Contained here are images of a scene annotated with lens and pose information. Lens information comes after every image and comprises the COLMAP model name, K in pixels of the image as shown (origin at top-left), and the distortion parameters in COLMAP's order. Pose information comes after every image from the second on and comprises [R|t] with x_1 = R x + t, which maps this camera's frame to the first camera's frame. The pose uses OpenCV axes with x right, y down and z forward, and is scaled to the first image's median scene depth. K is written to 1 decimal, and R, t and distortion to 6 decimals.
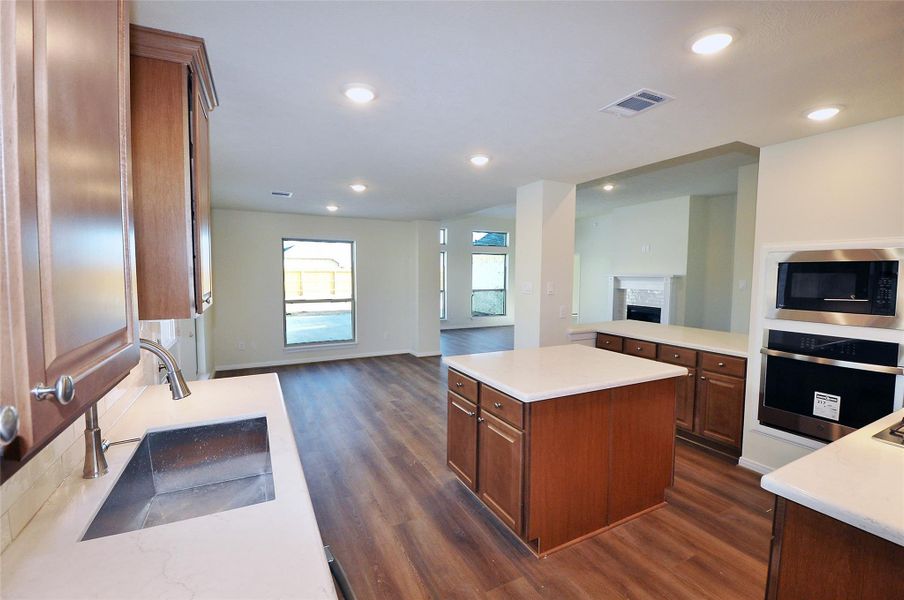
lens RADIAL K [[396.7, 0, 452.0], [0, 396.7, 300.0], [0, 0, 1]] dist [-0.004728, -0.000373]
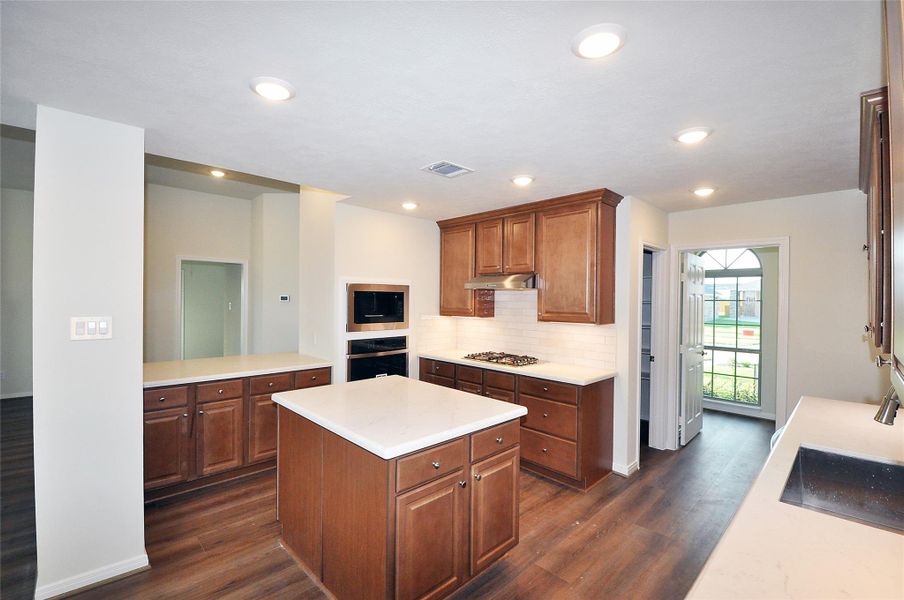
lens RADIAL K [[396.7, 0, 452.0], [0, 396.7, 300.0], [0, 0, 1]] dist [-0.004728, -0.000373]
pose [[-0.298093, -0.010035, 0.954484, -0.515102], [0.054727, 0.998120, 0.027586, -0.070104], [-0.952967, 0.060459, -0.296983, 0.924132]]
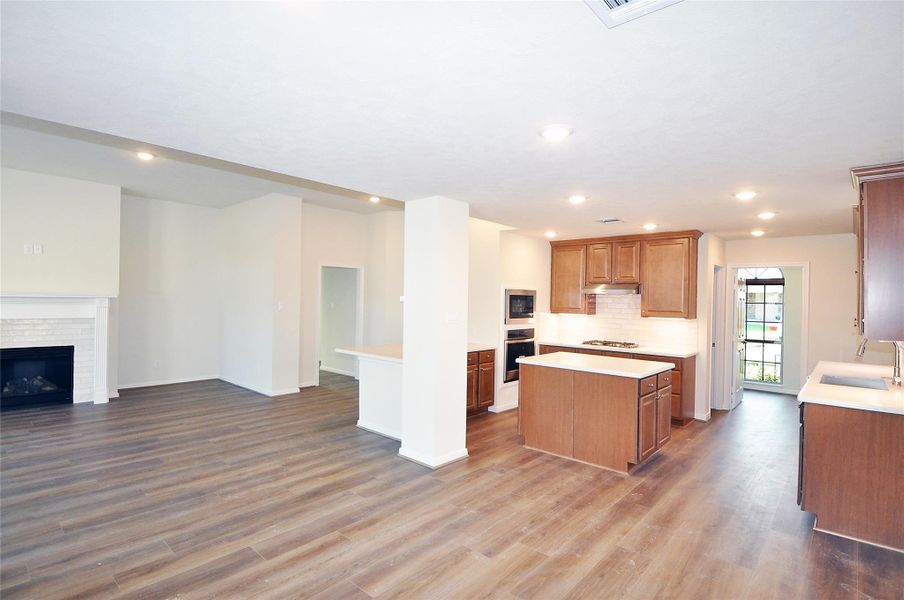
lens RADIAL K [[446.9, 0, 452.0], [0, 446.9, 300.0], [0, 0, 1]] dist [-0.001364, -0.000508]
pose [[-0.361287, -0.011026, 0.932389, -0.933818], [0.045299, 0.998542, 0.029362, -0.123559], [-0.931354, 0.052845, -0.360261, 1.743749]]
